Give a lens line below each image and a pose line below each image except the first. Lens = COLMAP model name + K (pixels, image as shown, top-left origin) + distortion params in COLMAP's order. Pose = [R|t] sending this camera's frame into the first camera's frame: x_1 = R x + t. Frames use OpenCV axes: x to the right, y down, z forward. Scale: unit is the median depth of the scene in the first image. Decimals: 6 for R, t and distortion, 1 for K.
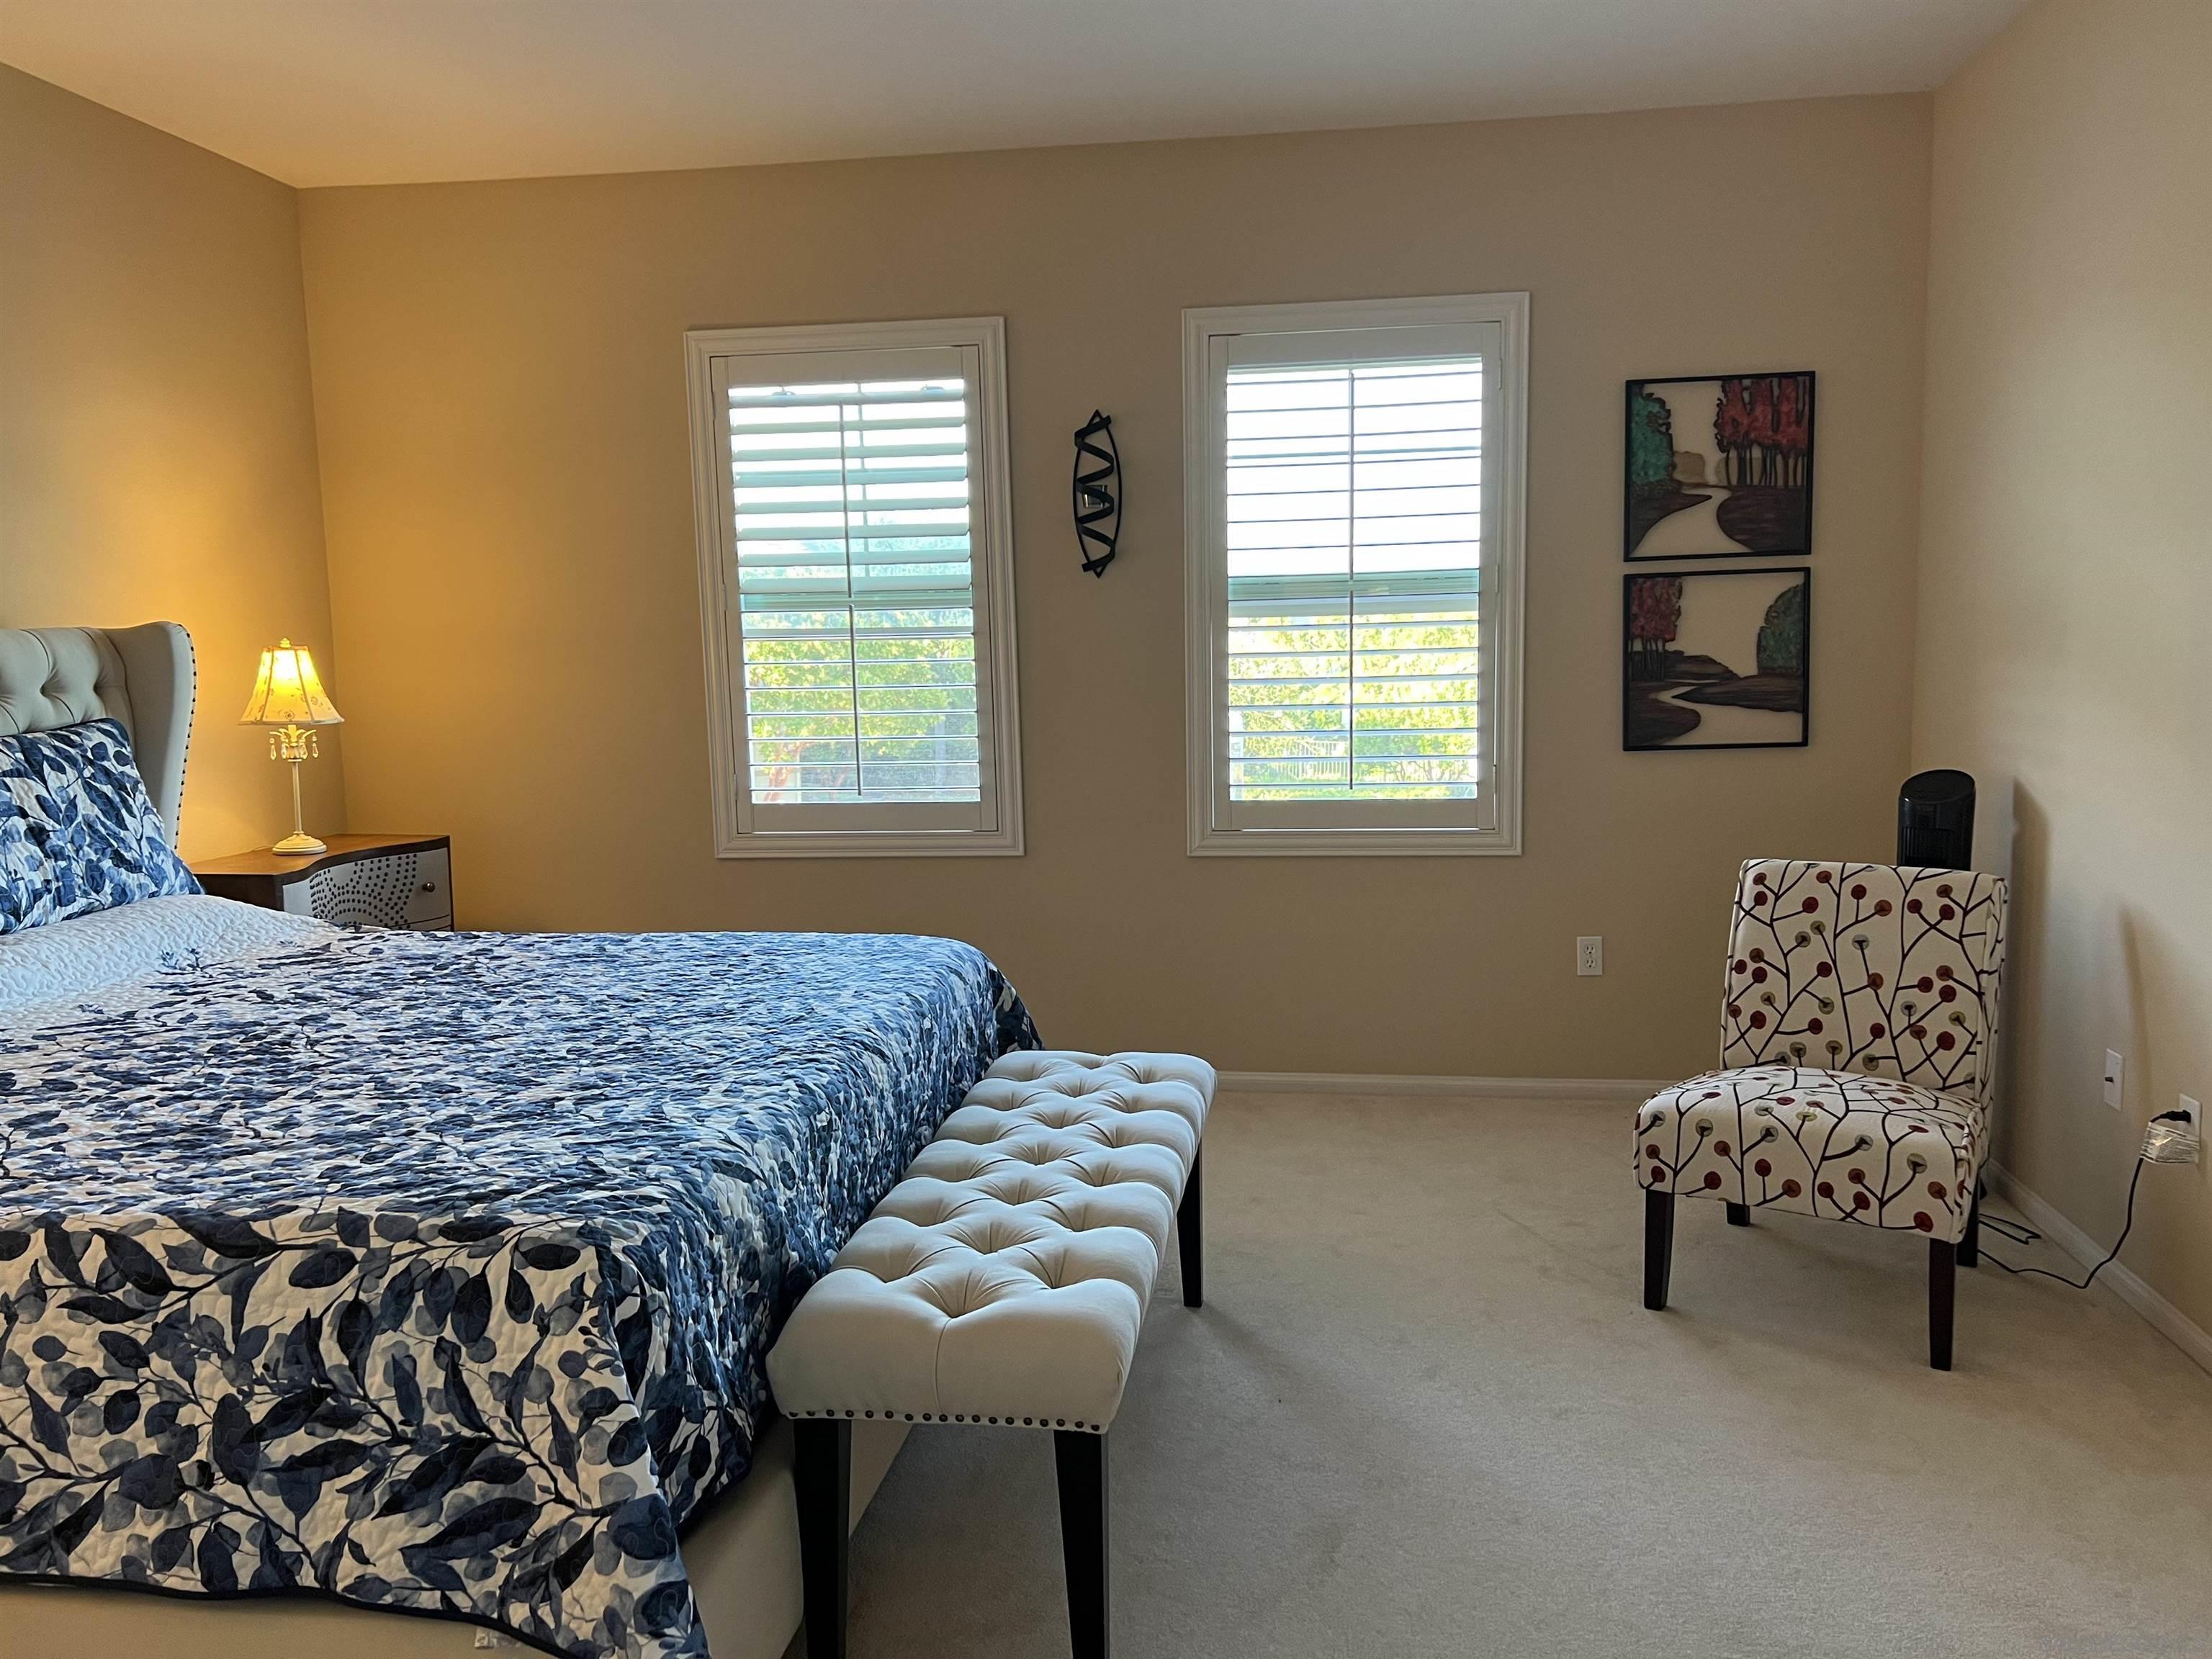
lens RADIAL K [[1641.9, 0, 1110.2], [0, 1641.9, 835.2], [0, 0, 1]] dist [0.003509, -0.002744]
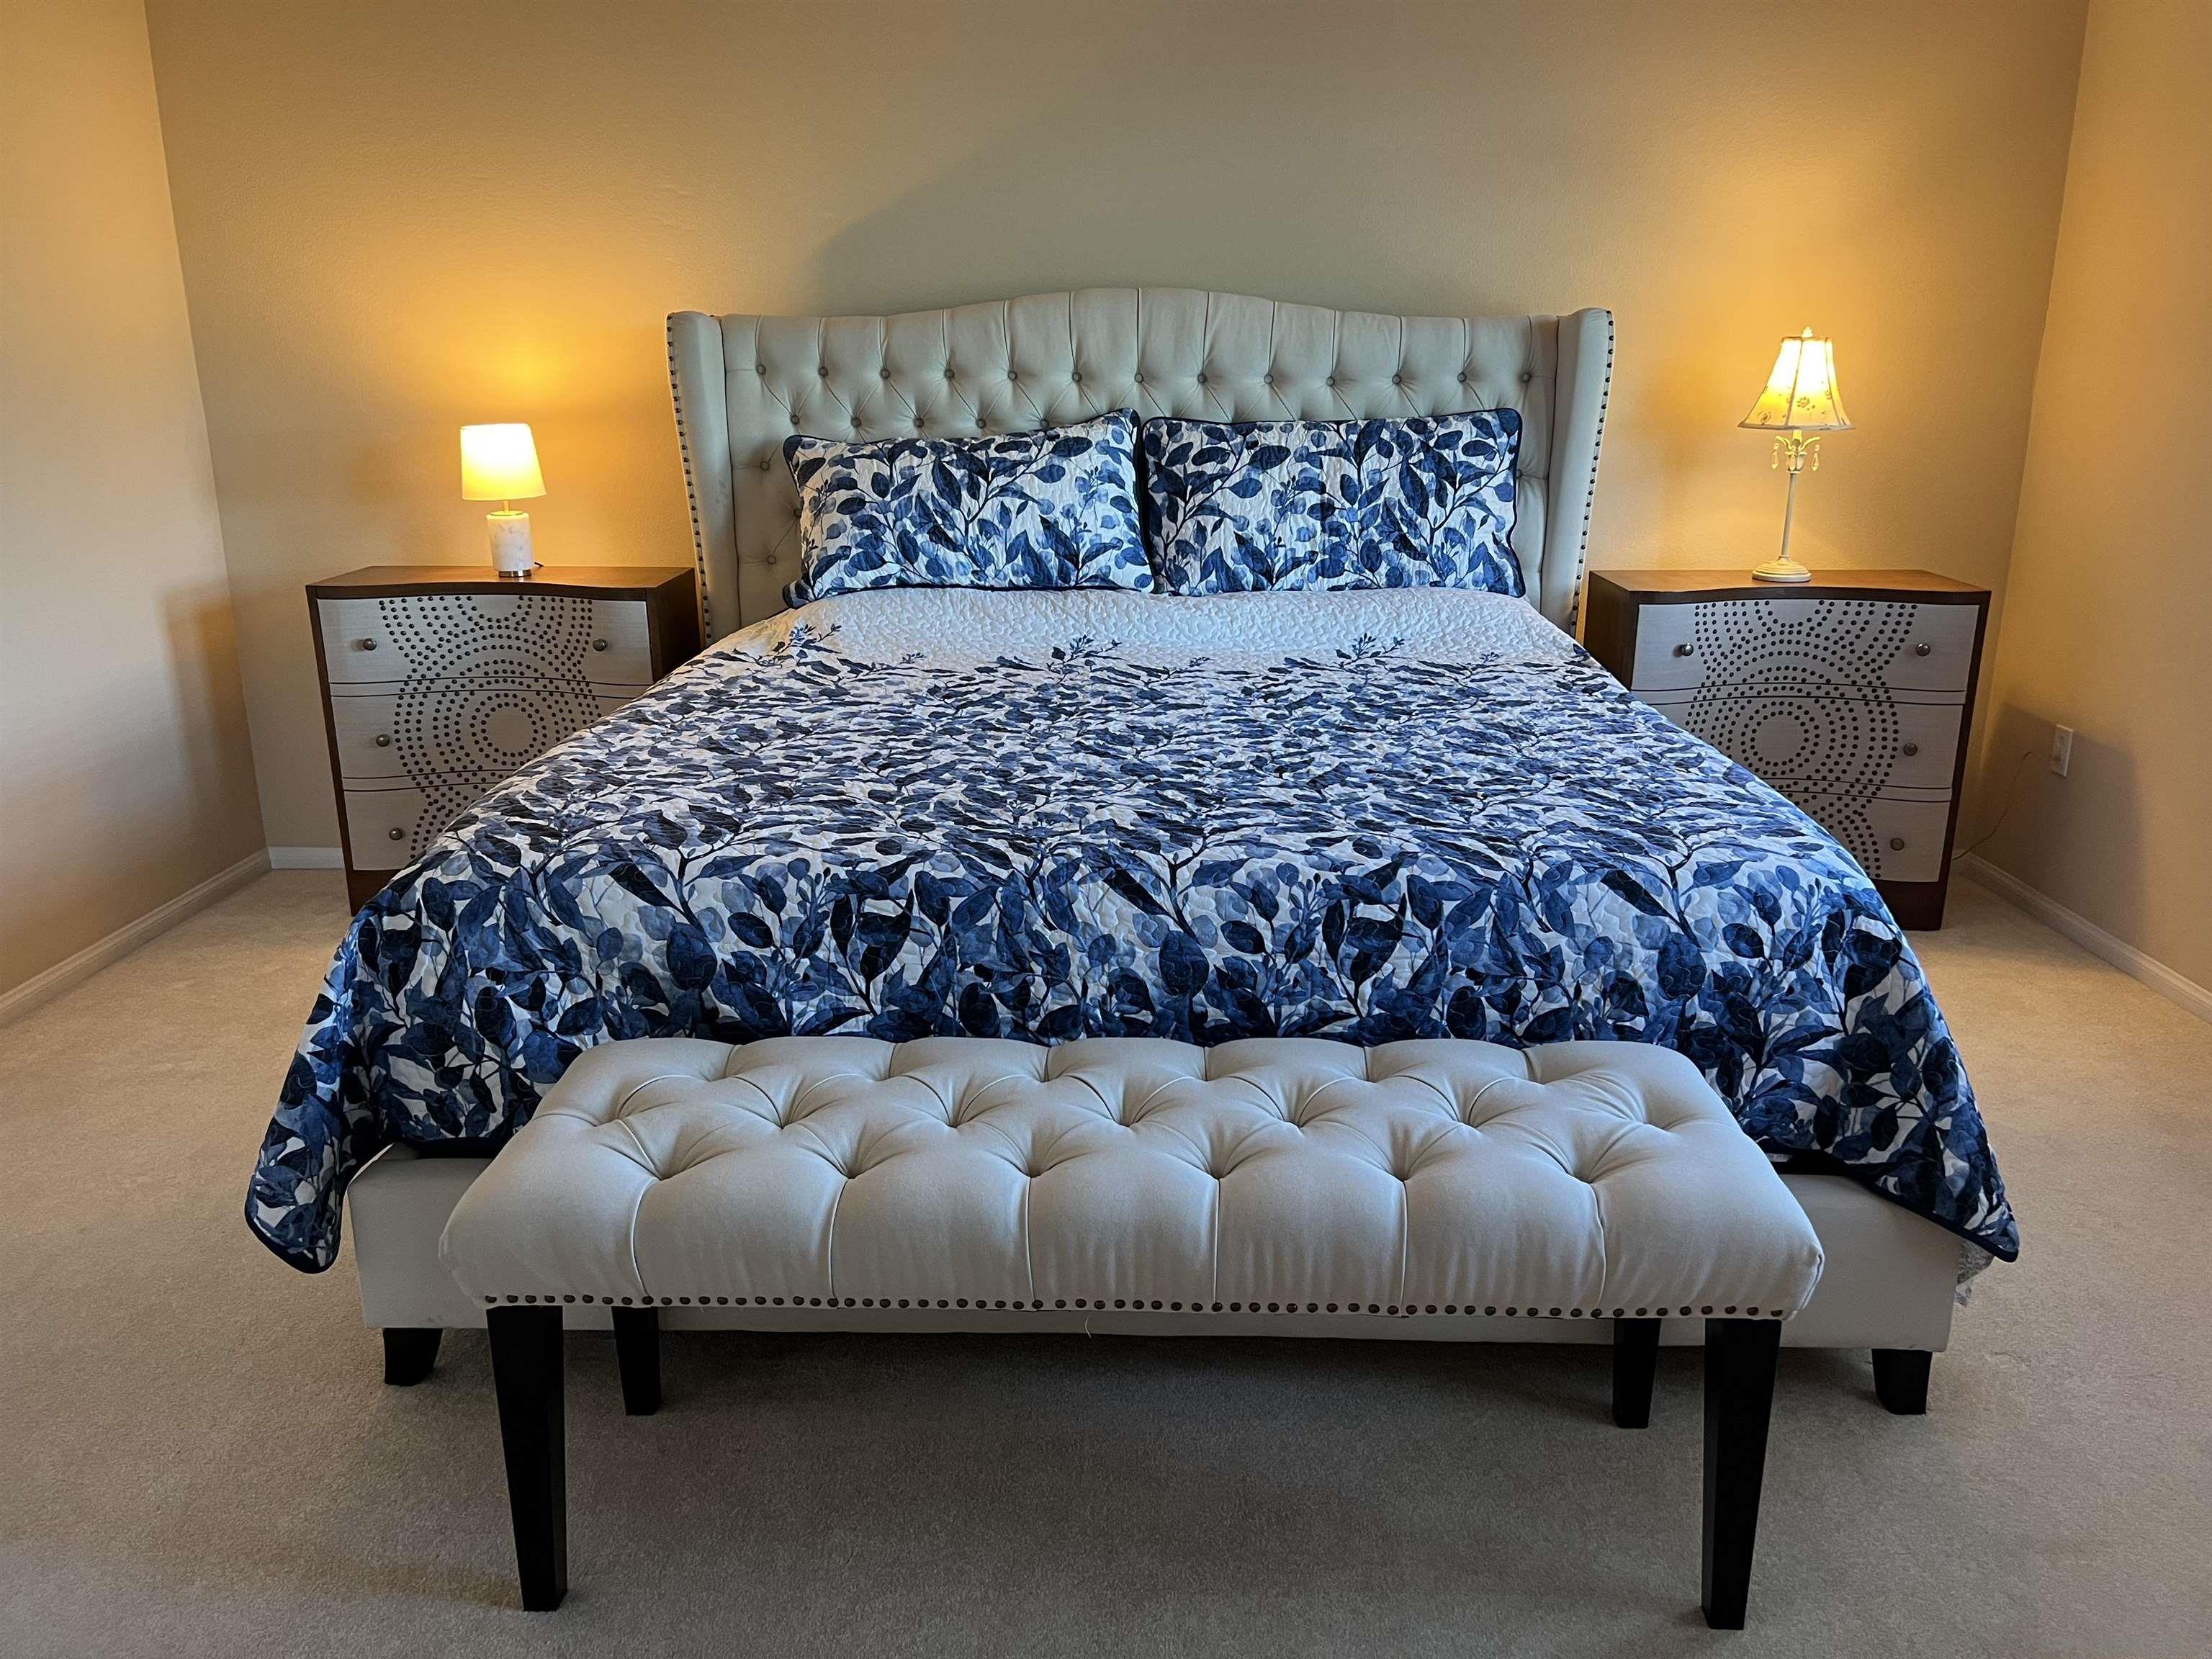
lens RADIAL K [[1641.9, 0, 1107.4], [0, 1641.9, 824.8], [0, 0, 1]] dist [0.003509, -0.002744]
pose [[0.108470, 0.281799, -0.953322, 0.448051], [-0.112948, 0.956264, 0.269817, -0.078439], [0.987662, 0.078409, 0.135555, 0.699518]]
